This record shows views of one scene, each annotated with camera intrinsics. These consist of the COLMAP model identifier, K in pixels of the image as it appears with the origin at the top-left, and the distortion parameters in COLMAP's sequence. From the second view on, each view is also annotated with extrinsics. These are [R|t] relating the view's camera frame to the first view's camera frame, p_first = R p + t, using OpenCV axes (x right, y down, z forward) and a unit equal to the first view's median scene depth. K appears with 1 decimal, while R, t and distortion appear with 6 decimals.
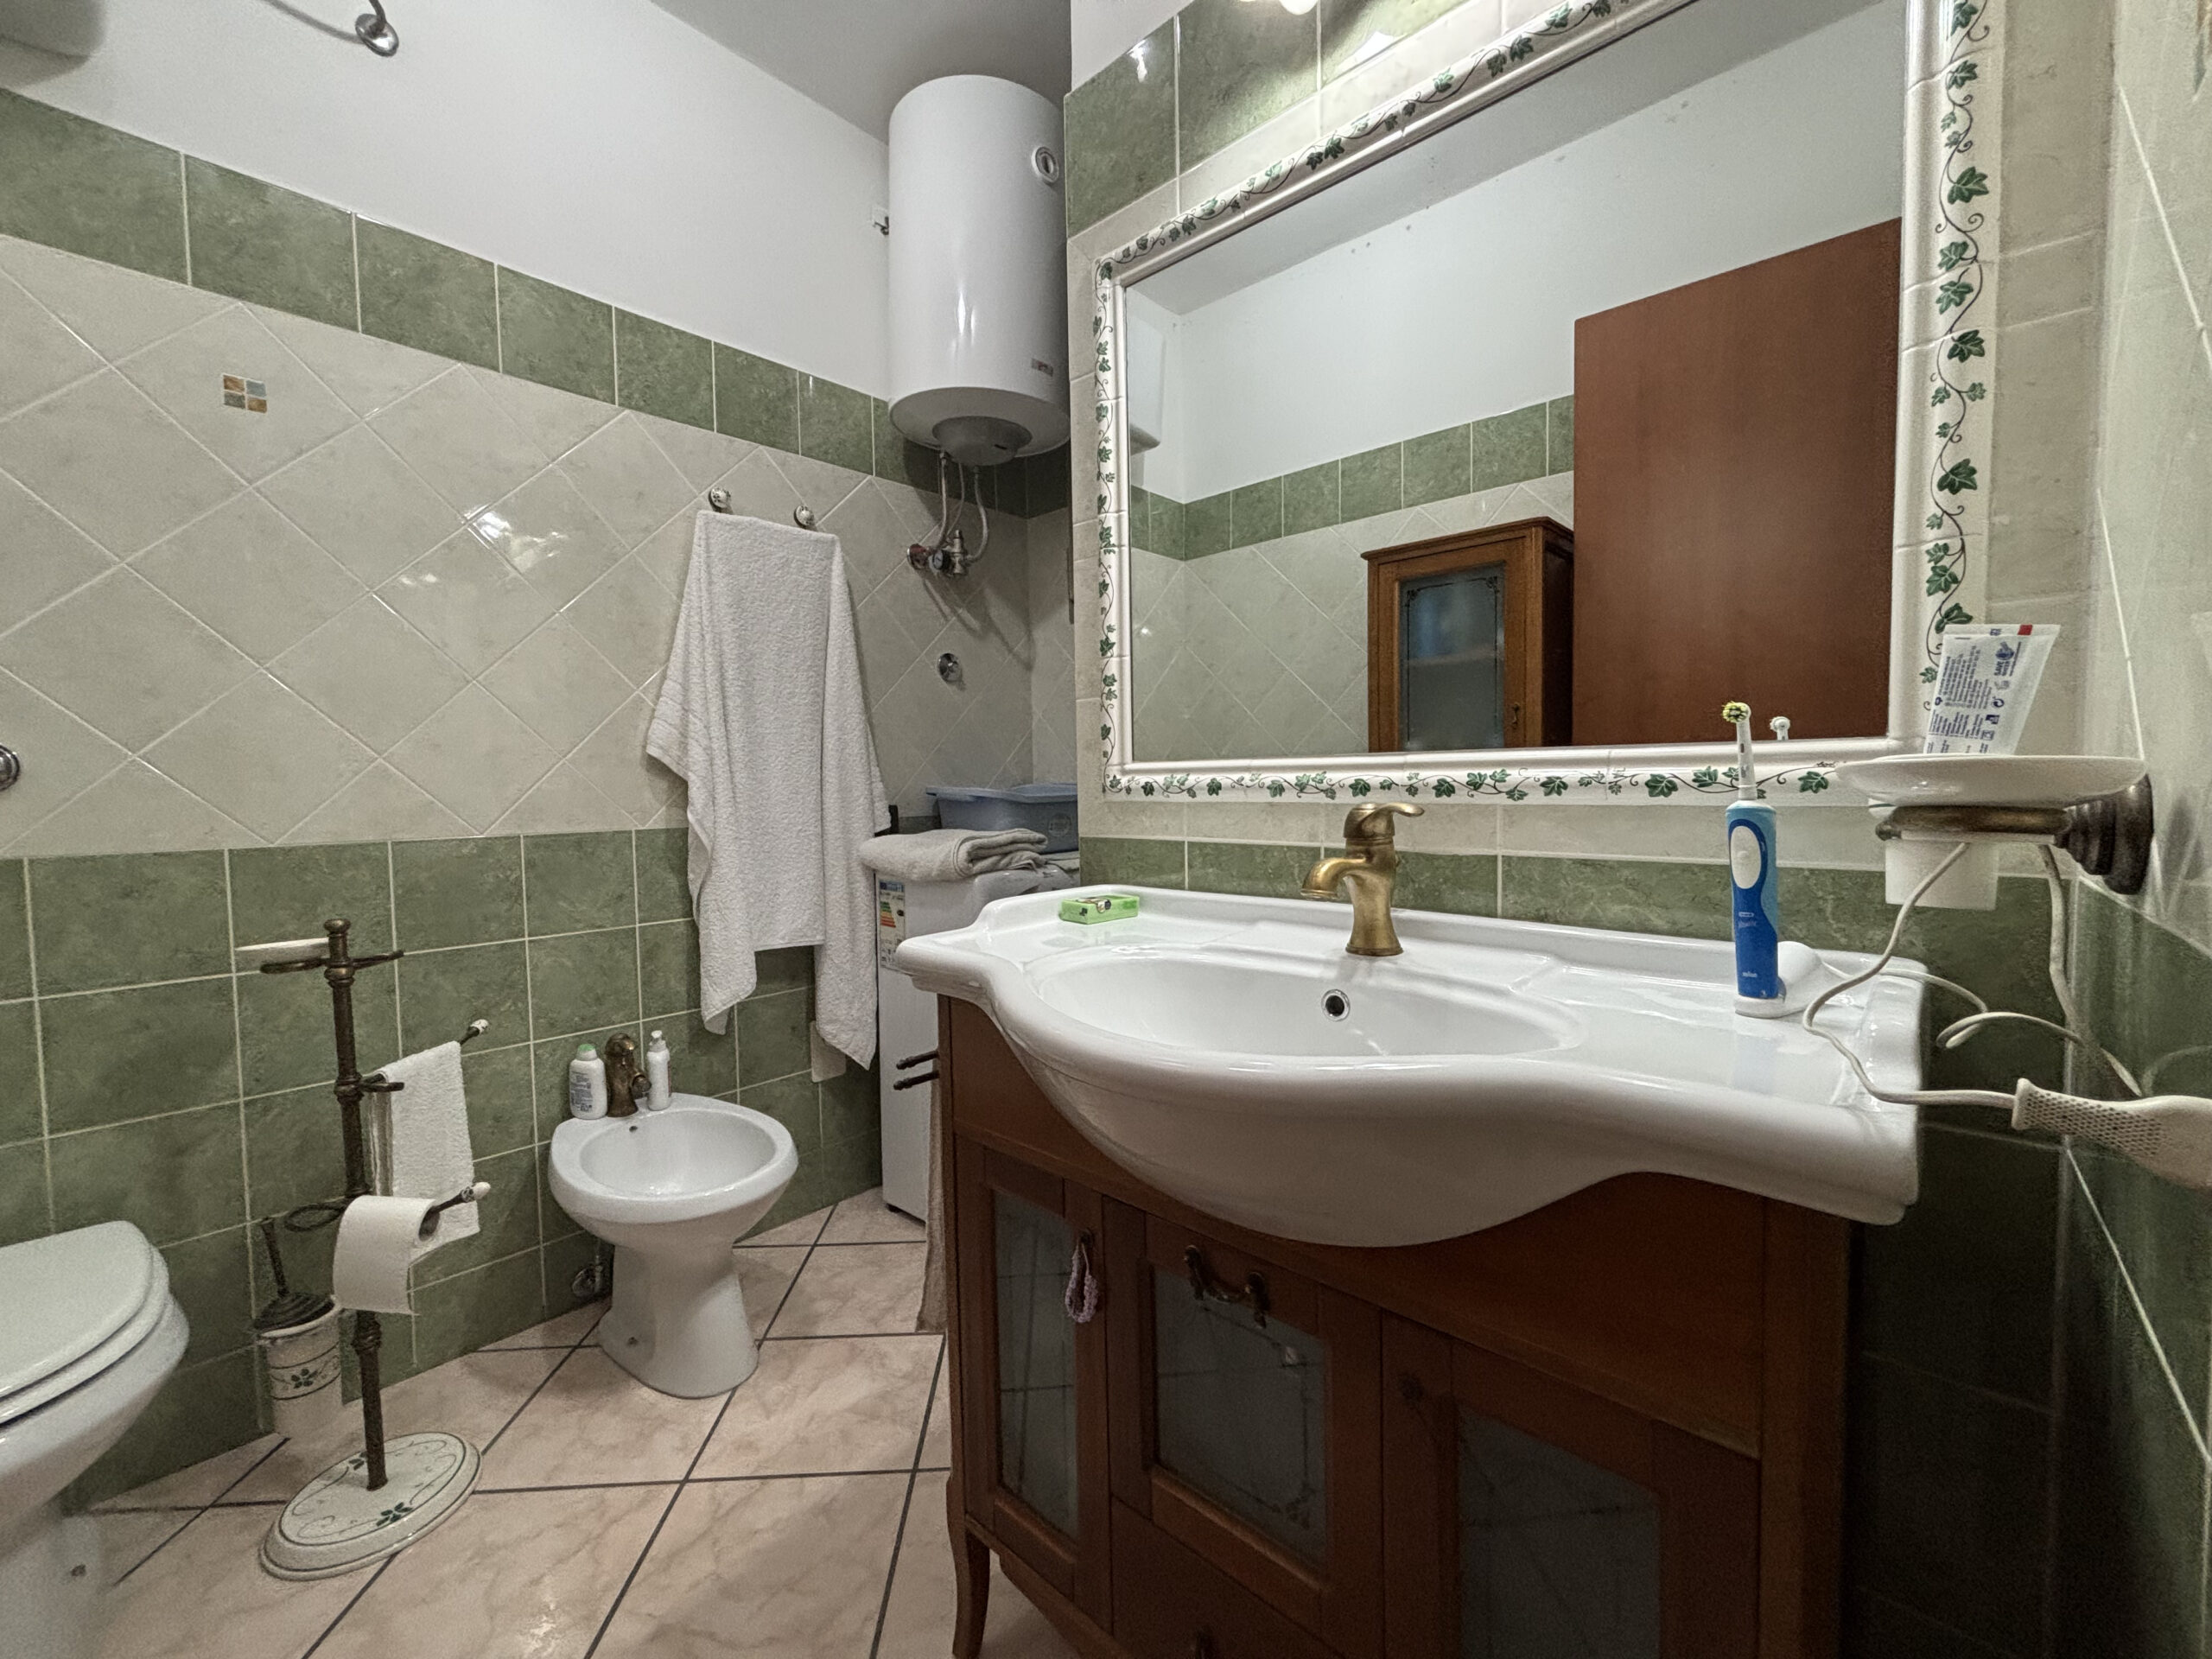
lens RADIAL K [[890.4, 0, 1121.3], [0, 890.4, 830.9], [0, 0, 1]] dist [0.001496, -0.000284]
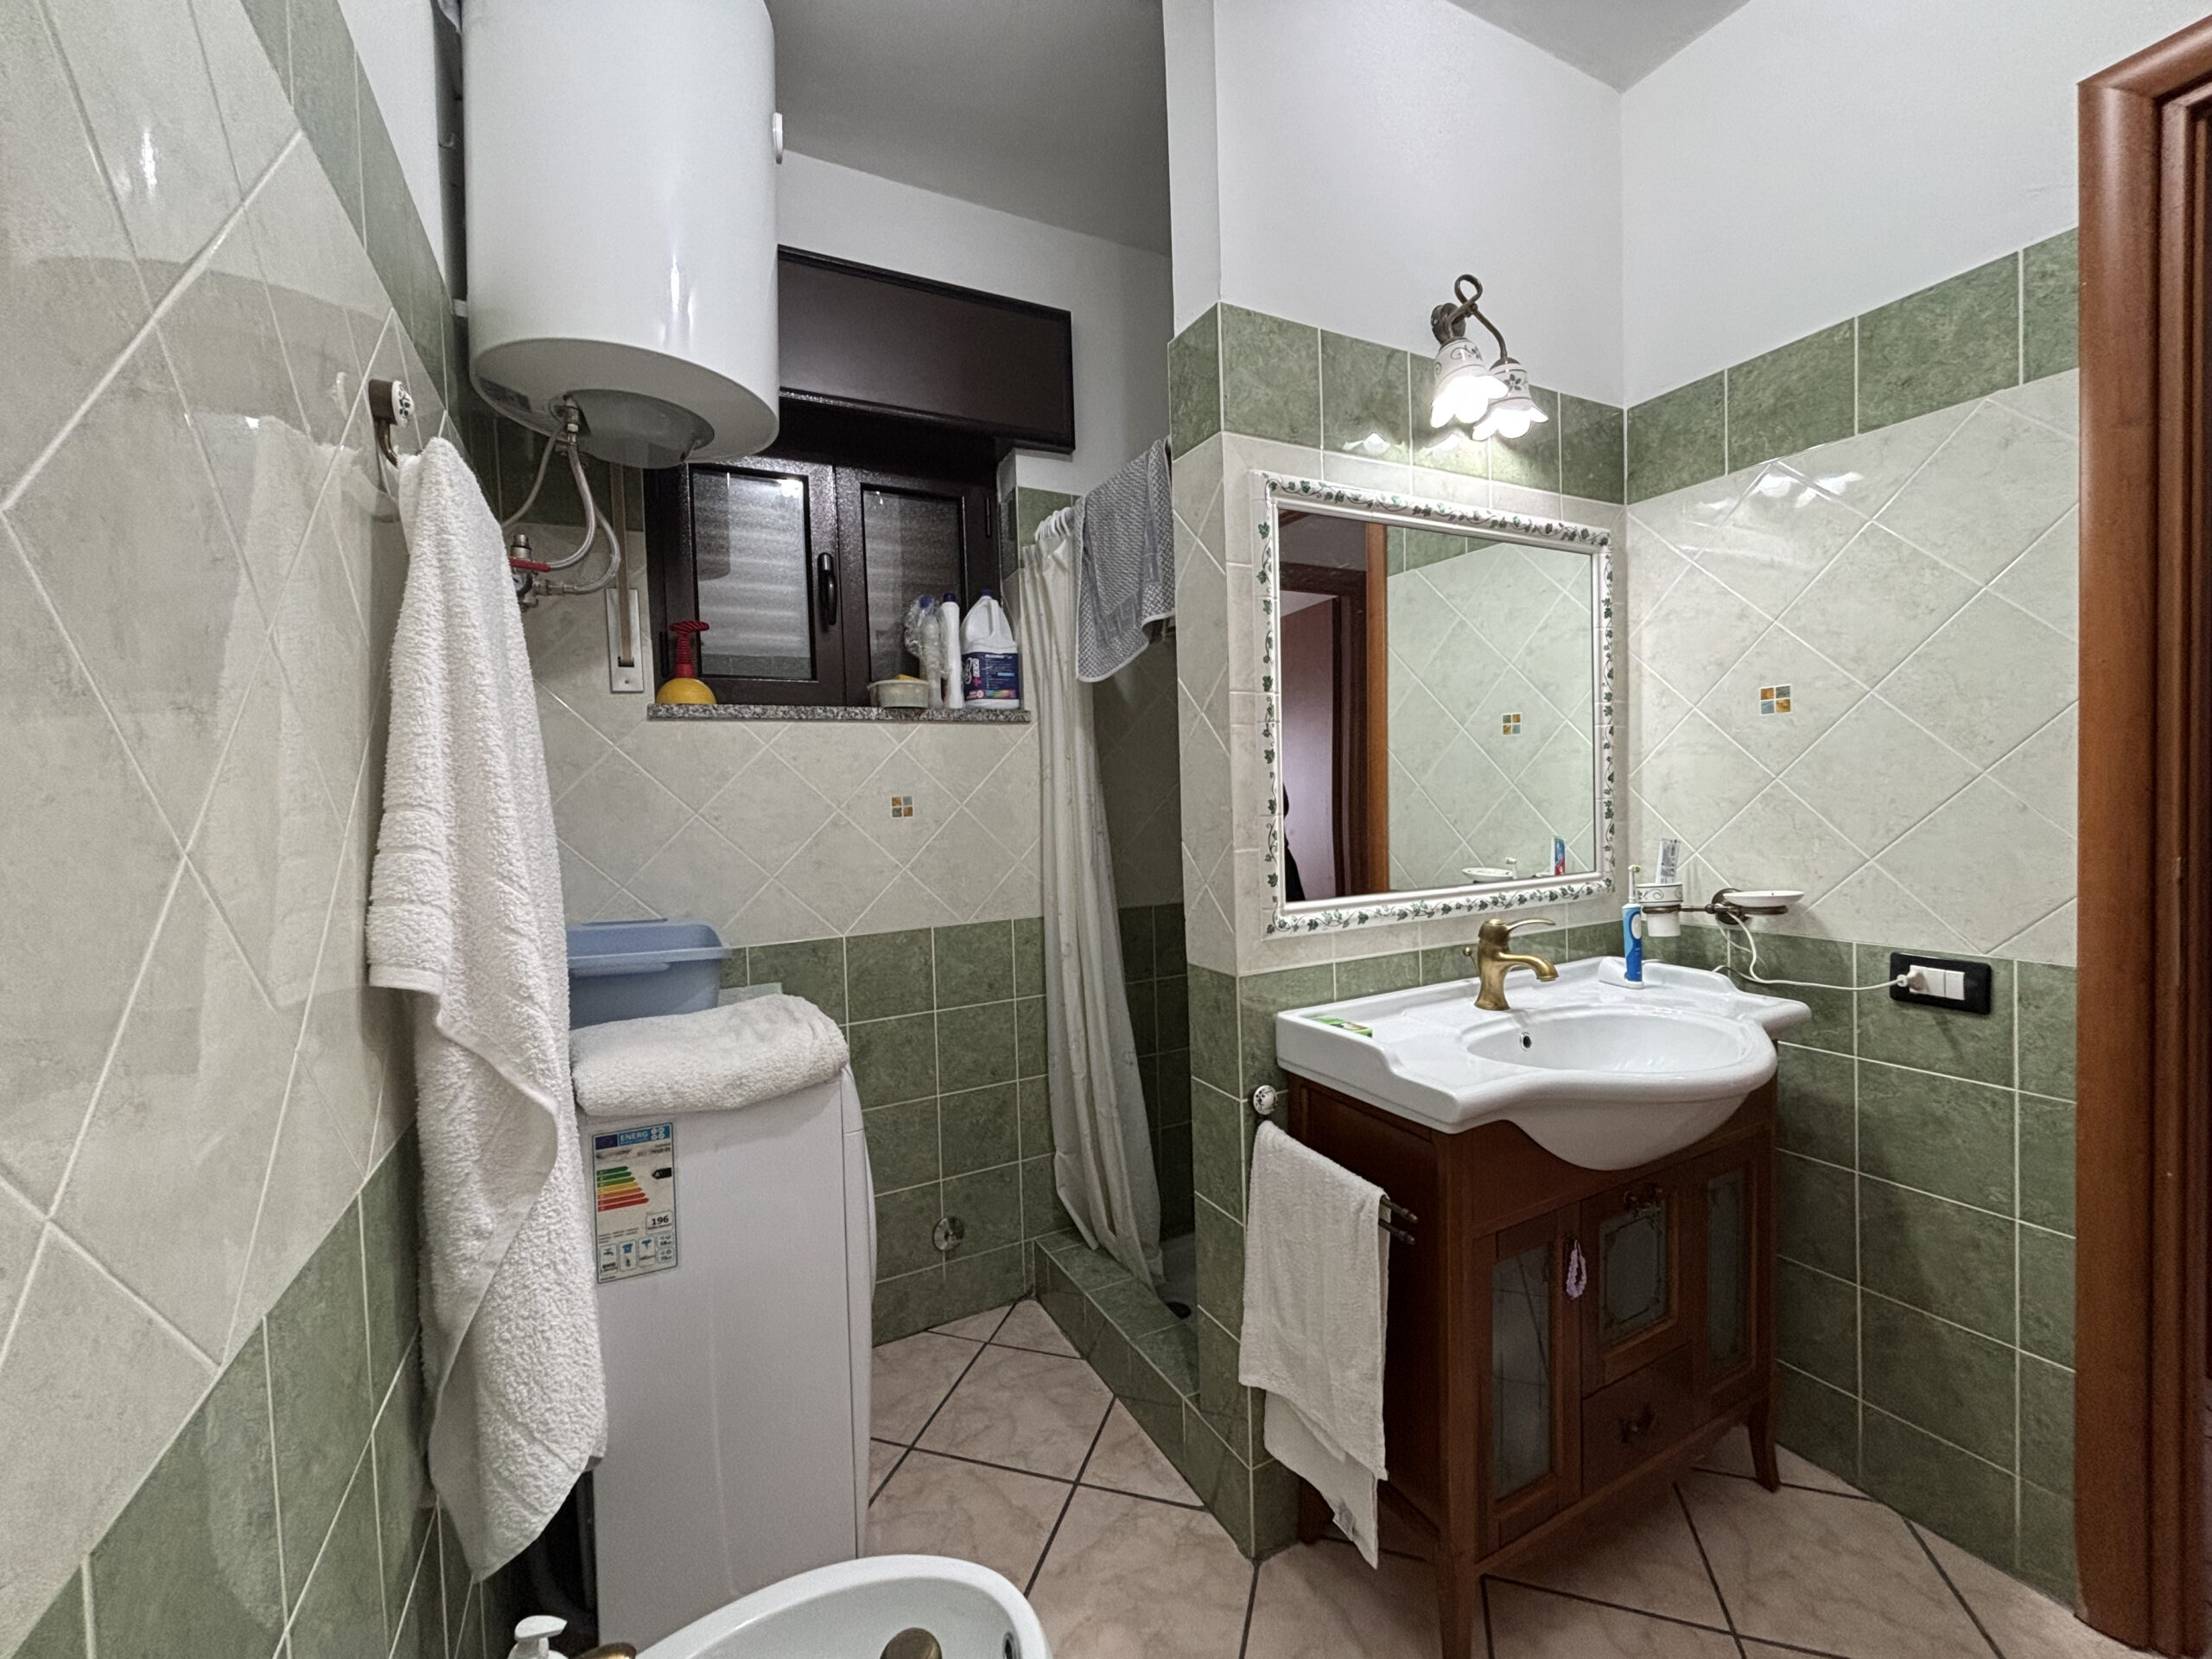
lens RADIAL K [[890.4, 0, 1089.9], [0, 890.4, 837.6], [0, 0, 1]] dist [0.001496, -0.000284]
pose [[0.356363, -0.034290, 0.933718, -1.032788], [0.082955, 0.996541, 0.004936, -0.168746], [-0.930658, 0.075698, 0.357974, 0.719620]]
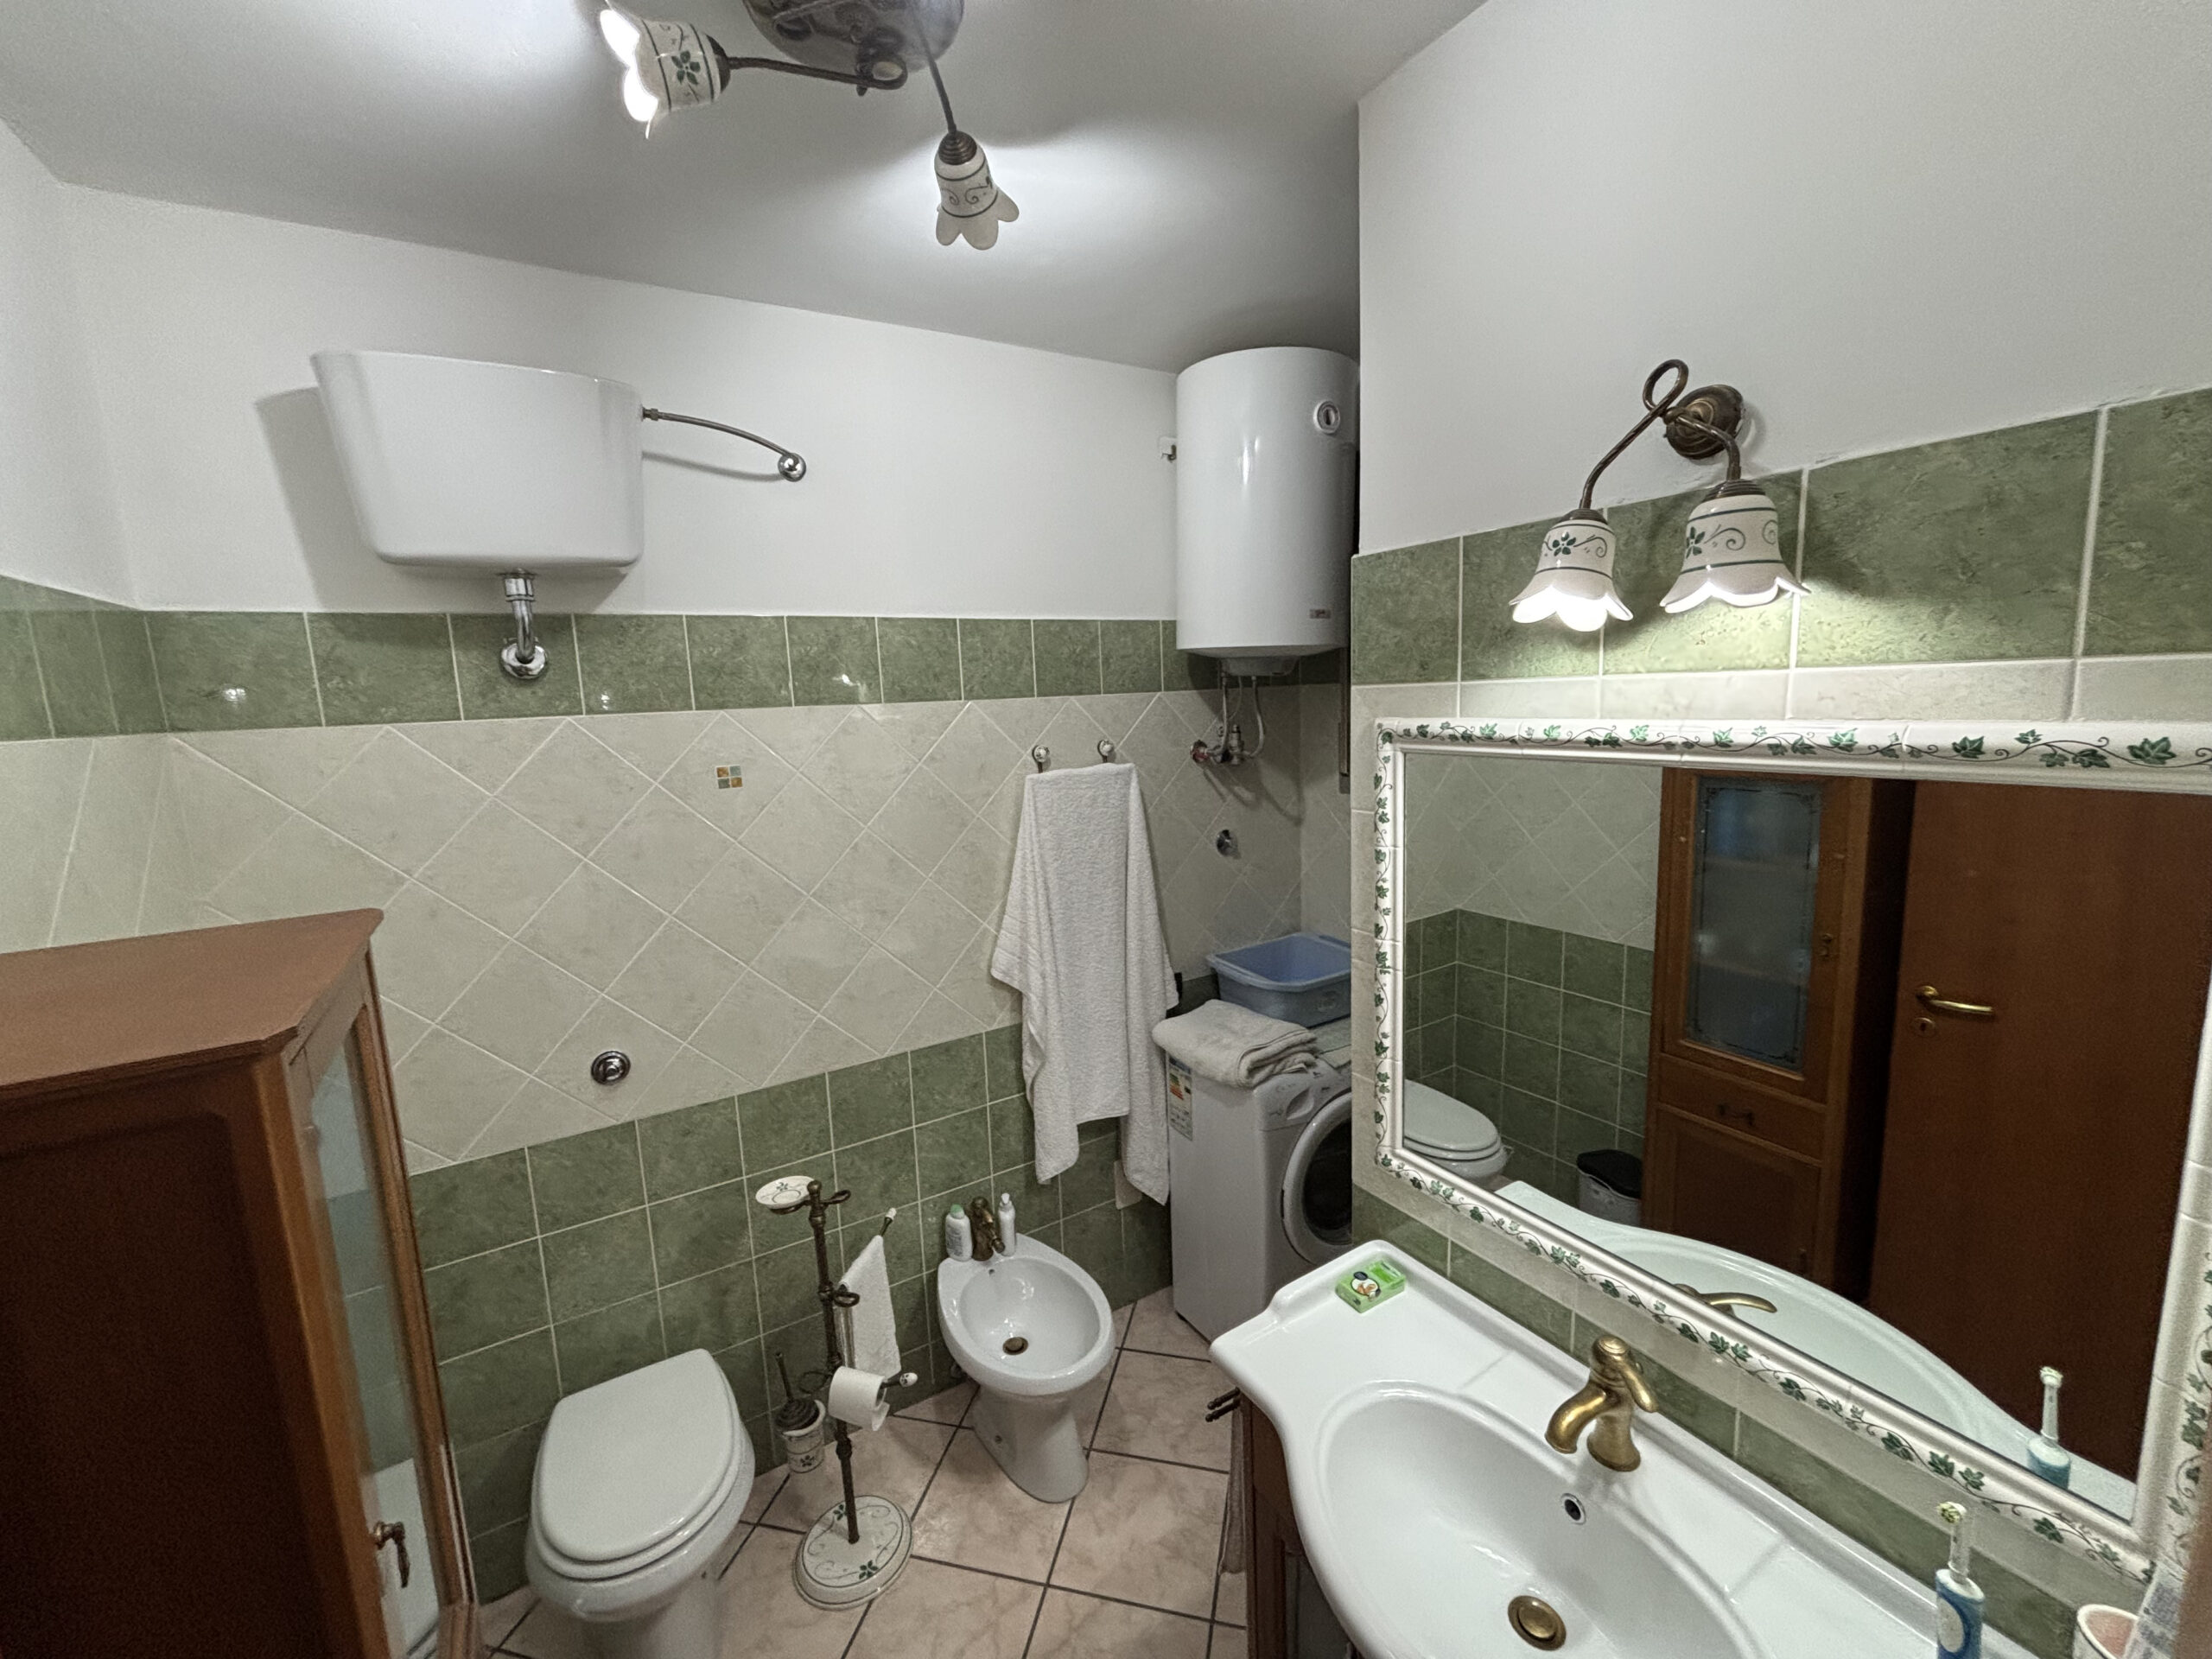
lens RADIAL K [[890.4, 0, 1124.7], [0, 890.4, 834.7], [0, 0, 1]] dist [0.001496, -0.000284]
pose [[0.960723, 0.022412, -0.276602, -0.019352], [0.008925, 0.993723, 0.111516, -0.542371], [0.277365, -0.109605, 0.954492, -0.144352]]
